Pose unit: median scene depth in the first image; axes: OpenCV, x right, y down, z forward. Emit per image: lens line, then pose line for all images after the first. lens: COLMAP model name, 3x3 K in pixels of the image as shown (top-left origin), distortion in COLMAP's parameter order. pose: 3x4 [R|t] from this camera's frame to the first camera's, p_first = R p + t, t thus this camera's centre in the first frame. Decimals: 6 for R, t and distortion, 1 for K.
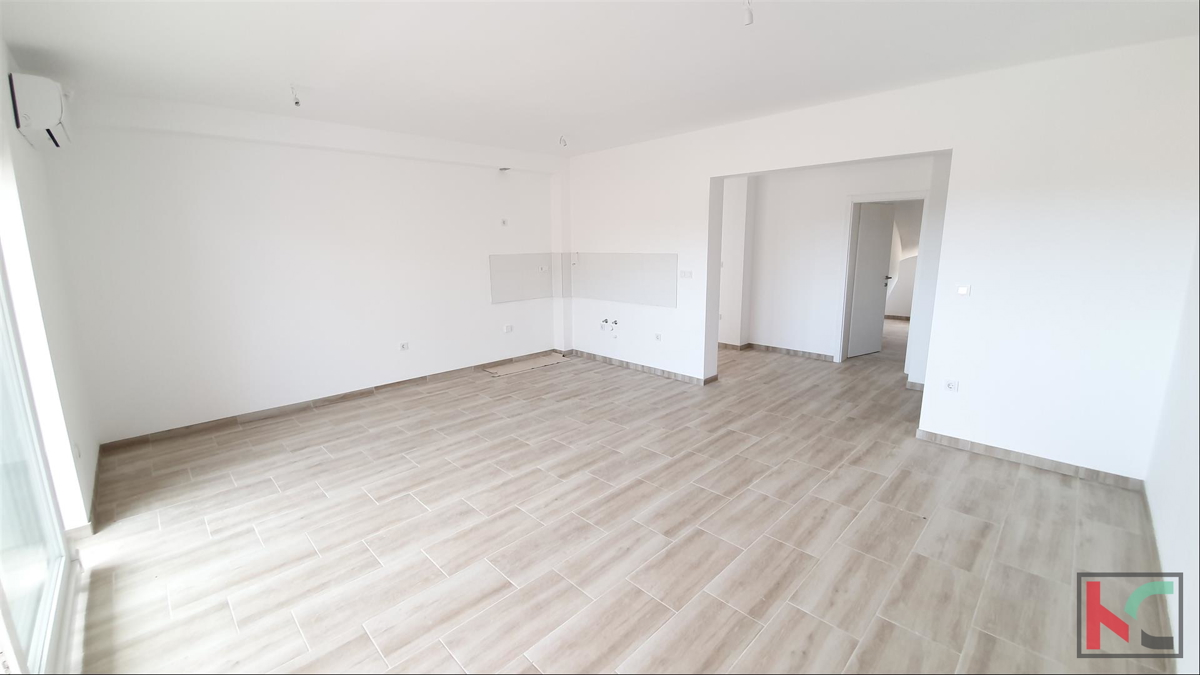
lens RADIAL K [[476.7, 0, 590.5], [0, 476.7, 331.1], [0, 0, 1]] dist [0.014219, -0.013604]
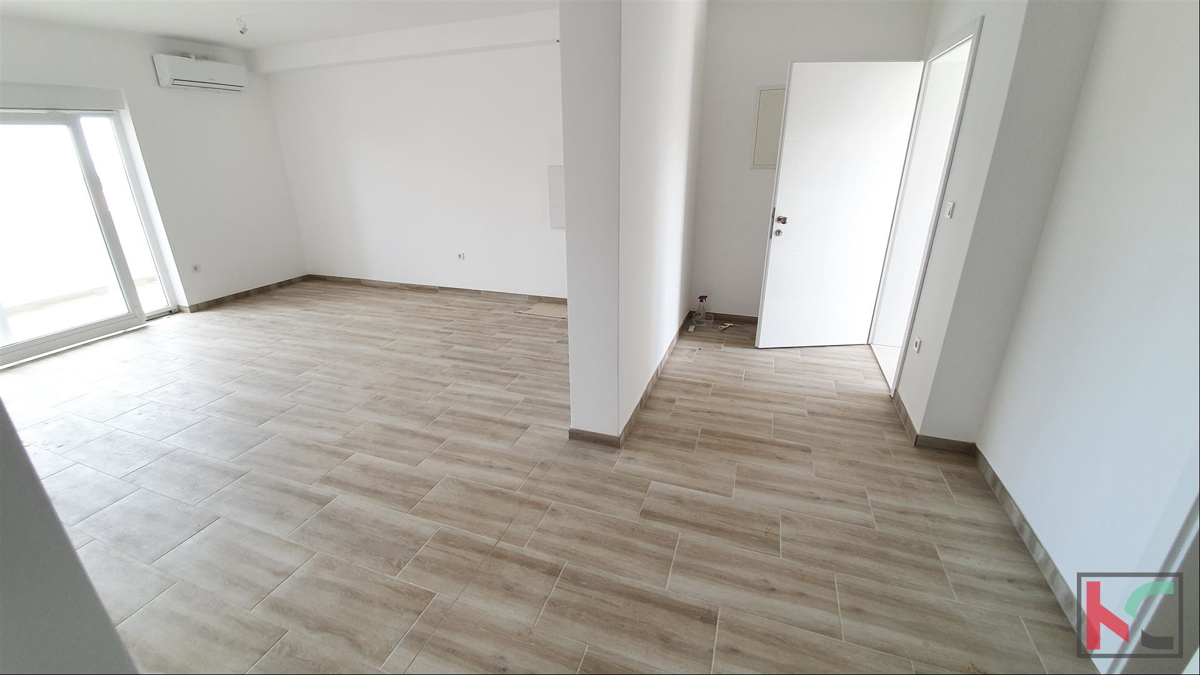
lens RADIAL K [[476.7, 0, 590.5], [0, 476.7, 331.1], [0, 0, 1]] dist [0.014219, -0.013604]
pose [[0.425717, 0.320172, -0.846319, 0.711762], [-0.155859, 0.947274, 0.279964, -0.160401], [0.891332, 0.012721, 0.453172, 0.855795]]
